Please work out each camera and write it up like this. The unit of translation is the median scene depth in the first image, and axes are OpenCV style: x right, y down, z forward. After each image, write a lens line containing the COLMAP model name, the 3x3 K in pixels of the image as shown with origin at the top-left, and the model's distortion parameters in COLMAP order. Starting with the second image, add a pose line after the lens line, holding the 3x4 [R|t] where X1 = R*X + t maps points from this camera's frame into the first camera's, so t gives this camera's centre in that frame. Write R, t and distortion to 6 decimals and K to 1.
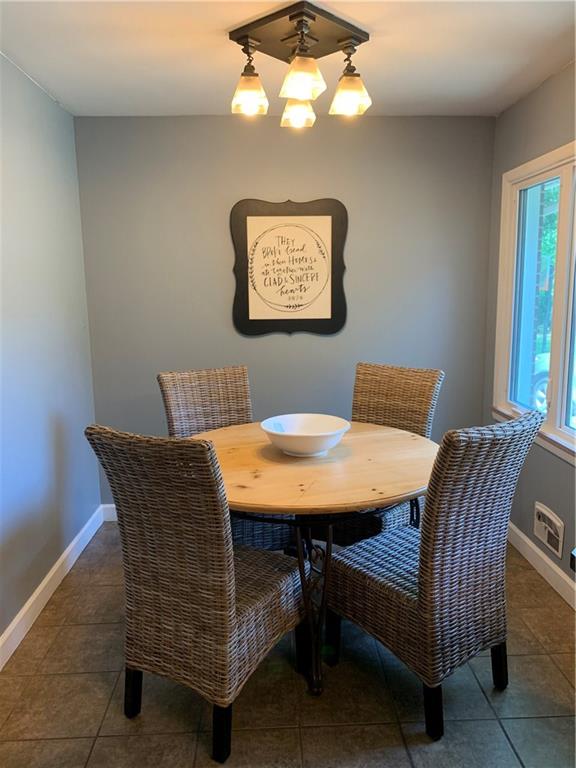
lens RADIAL K [[581.1, 0, 288.0], [0, 581.1, 384.0], [0, 0, 1]] dist [0.053077, -0.079846]
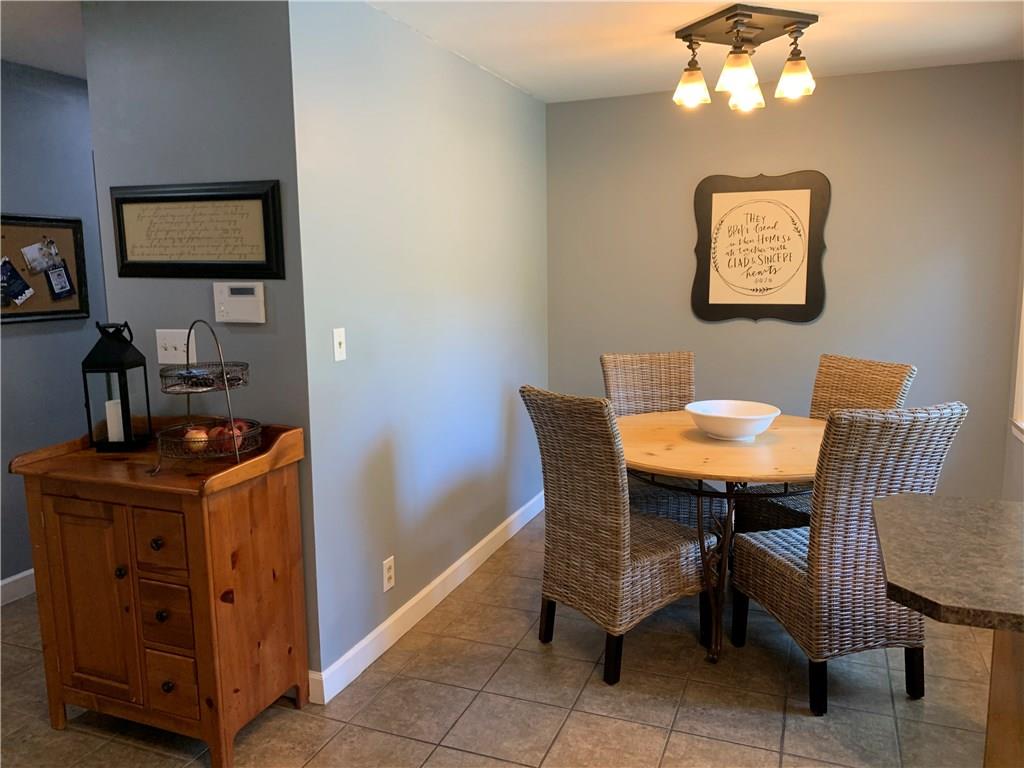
lens RADIAL K [[774.8, 0, 511.5], [0, 774.8, 398.4], [0, 0, 1]] dist [0.053077, -0.079846]
pose [[0.915356, 0.069021, -0.396686, 0.231567], [-0.065931, 0.997594, 0.021439, 0.052657], [0.397211, 0.006529, 0.917704, -0.408823]]
